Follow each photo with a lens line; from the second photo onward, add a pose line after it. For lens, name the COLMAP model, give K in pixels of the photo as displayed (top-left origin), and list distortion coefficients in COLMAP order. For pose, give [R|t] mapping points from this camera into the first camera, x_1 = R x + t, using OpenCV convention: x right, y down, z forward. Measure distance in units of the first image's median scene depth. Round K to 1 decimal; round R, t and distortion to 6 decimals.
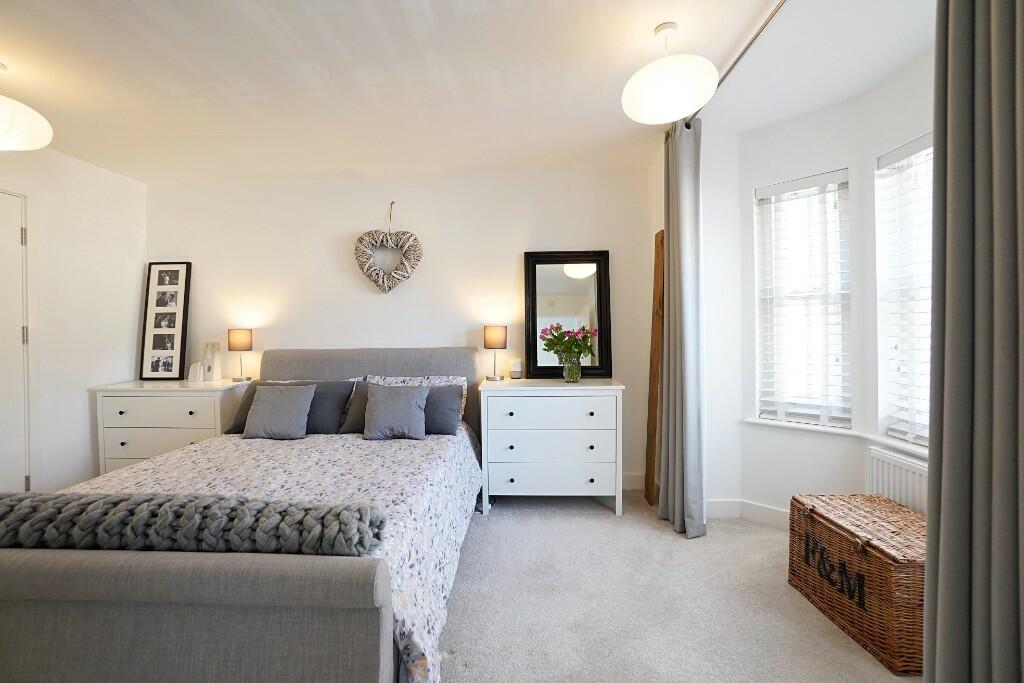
lens RADIAL K [[455.5, 0, 510.9], [0, 455.5, 335.8], [0, 0, 1]] dist [-0.057426, 0.019768]
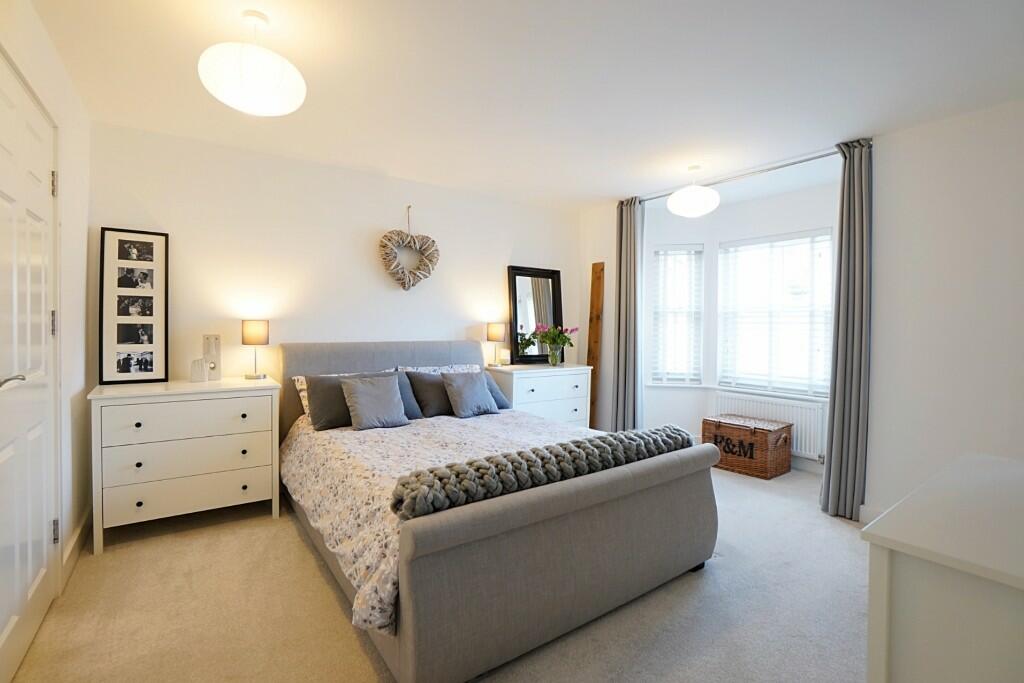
lens RADIAL K [[455.5, 0, 519.2], [0, 455.5, 341.0], [0, 0, 1]] dist [-0.057426, 0.019768]
pose [[0.788677, 0.000500, 0.614807, -0.733647], [-0.011968, 0.999823, 0.014539, 0.007433], [-0.614691, -0.018825, 0.788543, -0.020015]]
